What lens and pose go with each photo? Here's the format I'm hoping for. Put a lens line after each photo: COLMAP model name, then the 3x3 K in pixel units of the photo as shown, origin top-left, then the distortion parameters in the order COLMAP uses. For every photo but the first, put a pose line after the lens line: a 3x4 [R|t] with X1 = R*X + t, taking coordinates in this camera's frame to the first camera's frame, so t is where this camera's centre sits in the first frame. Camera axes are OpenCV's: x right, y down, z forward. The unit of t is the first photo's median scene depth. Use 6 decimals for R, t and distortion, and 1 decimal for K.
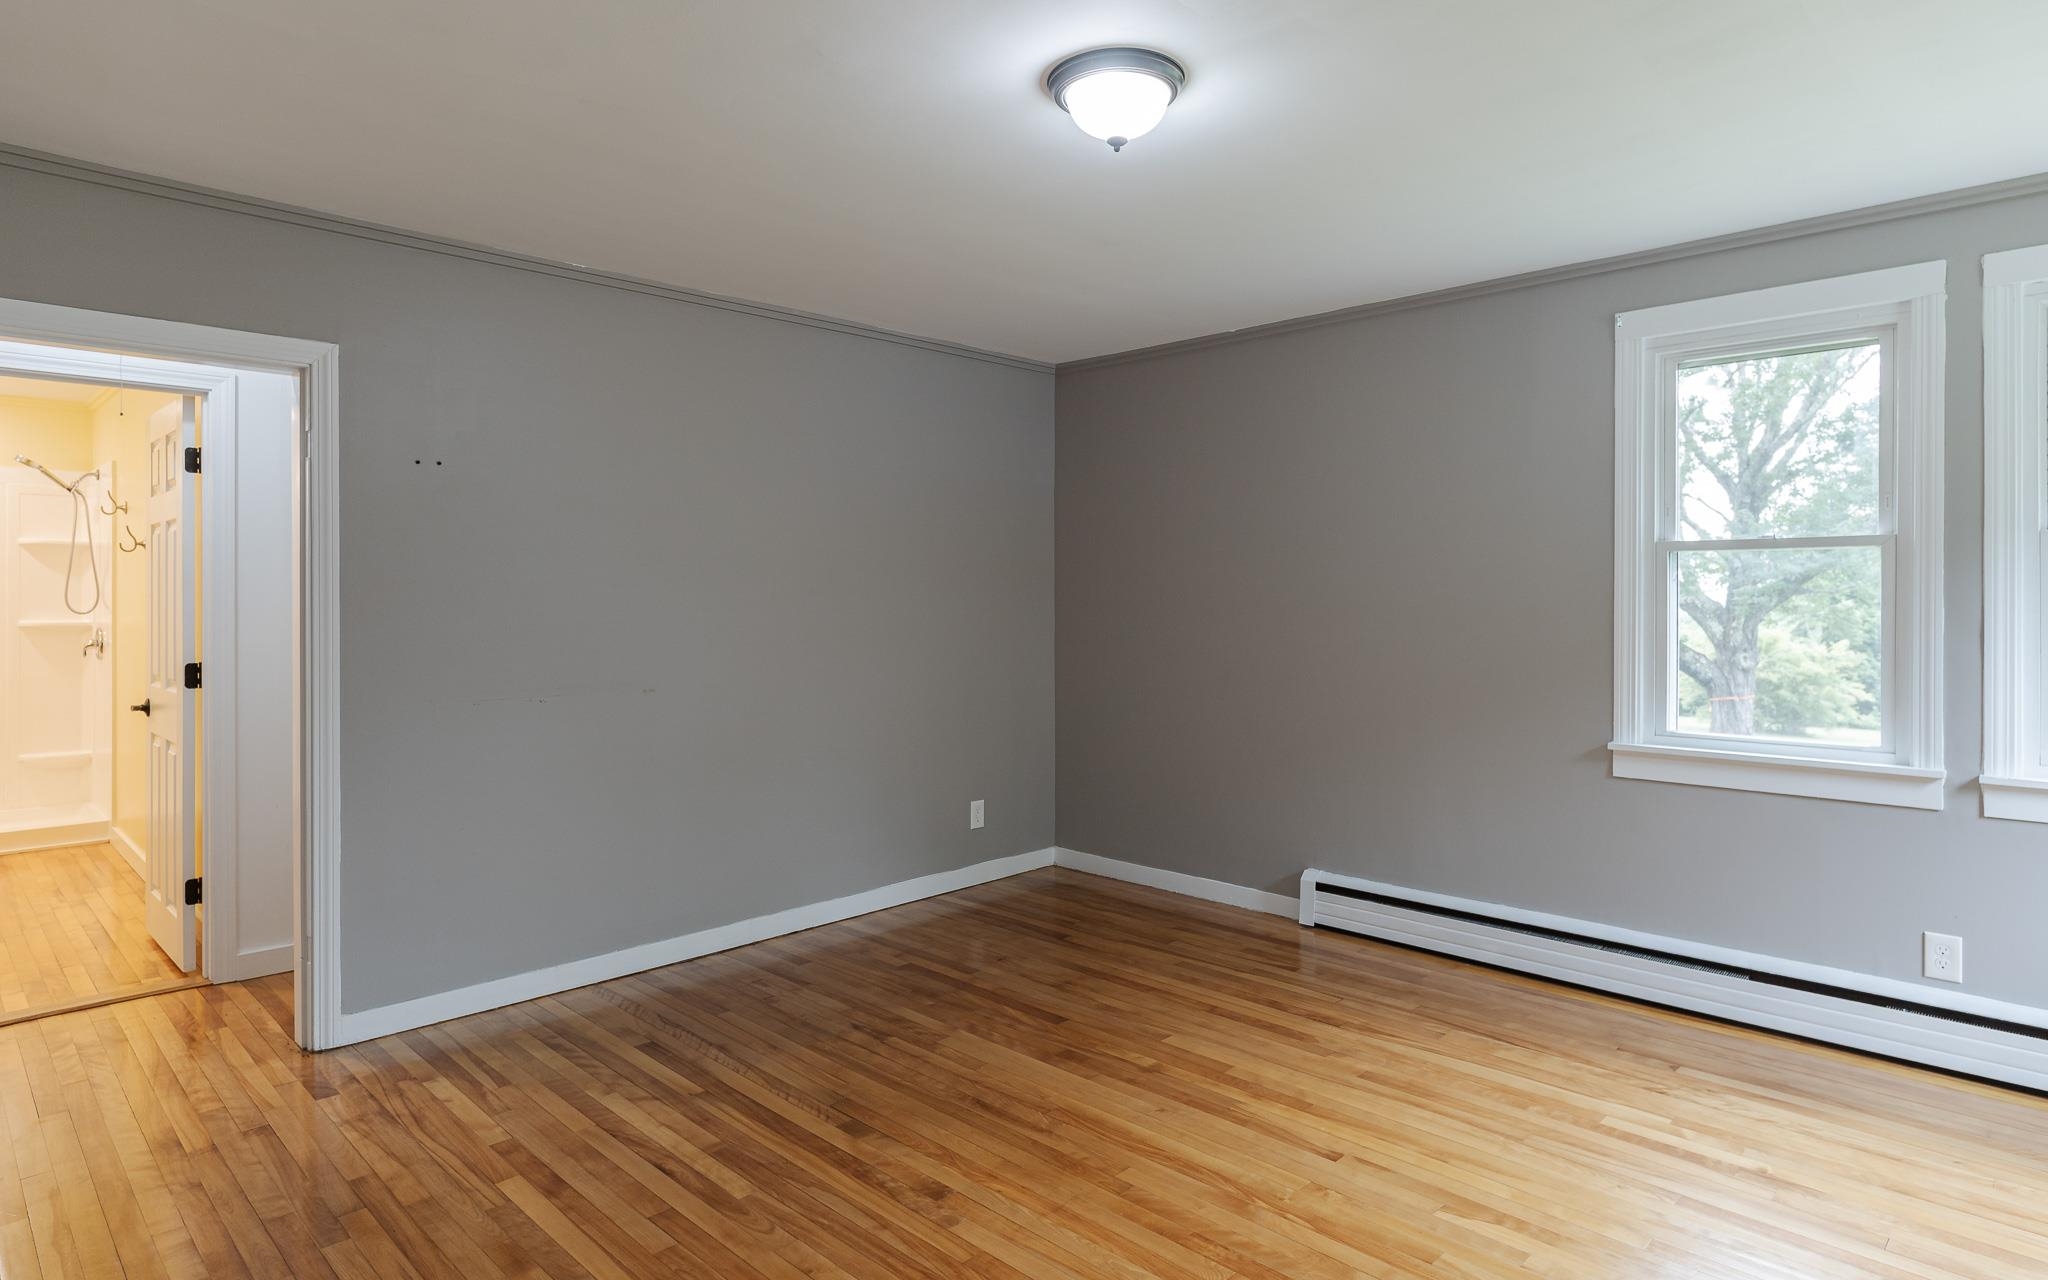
lens RADIAL K [[1074.0, 0, 1062.8], [0, 1074.0, 603.5], [0, 0, 1]] dist [0.002779, -0.003557]
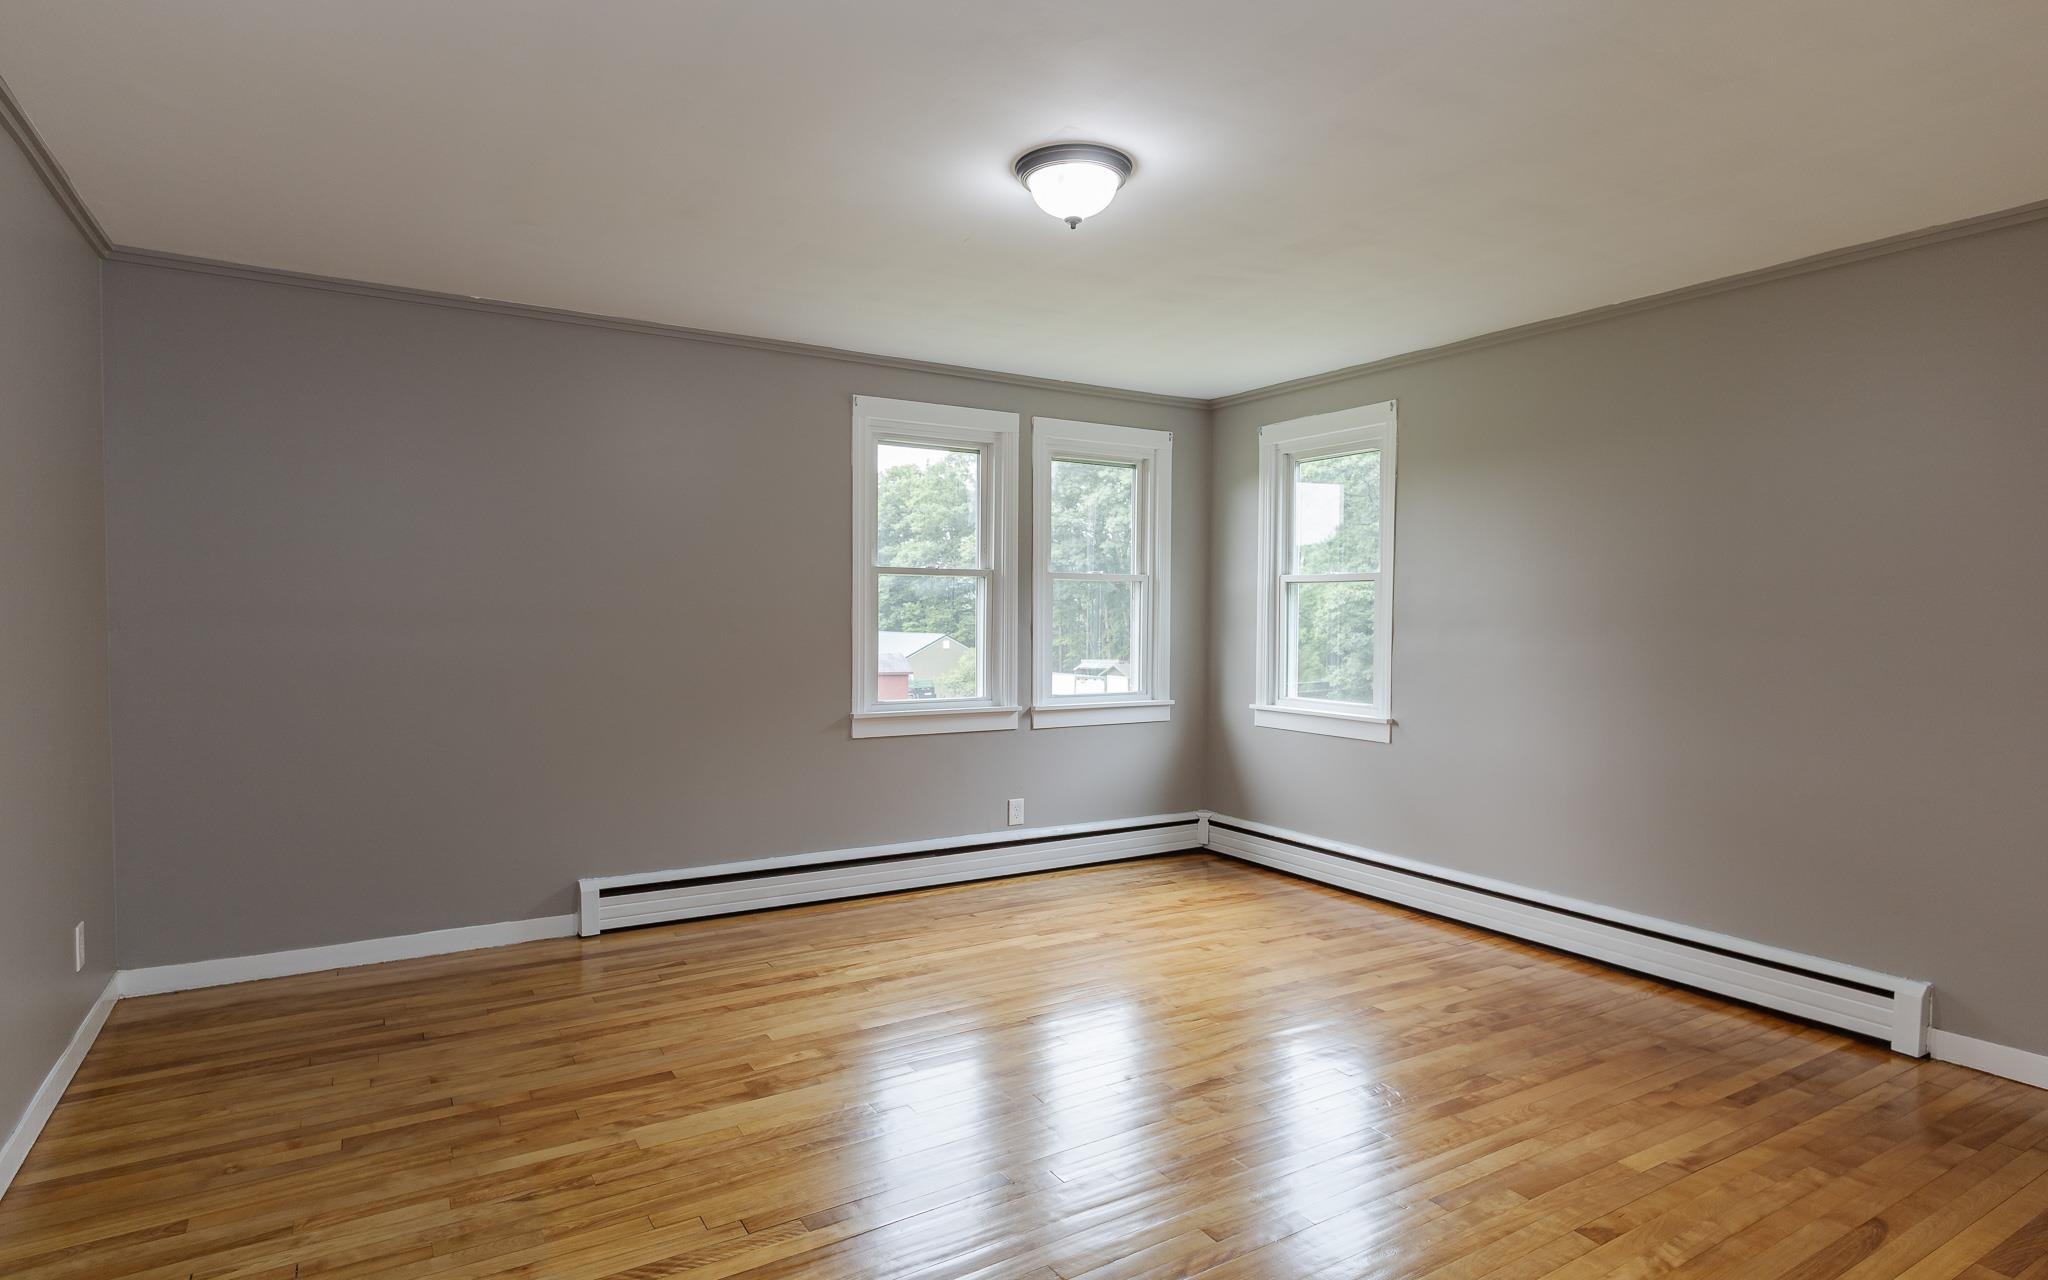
lens RADIAL K [[1074.0, 0, 914.7], [0, 1074.0, 645.5], [0, 0, 1]] dist [0.002779, -0.003557]
pose [[0.317034, -0.033205, 0.947833, -0.760069], [-0.006078, 0.999295, 0.037041, -0.007085], [-0.948395, -0.017504, 0.316609, 0.511069]]
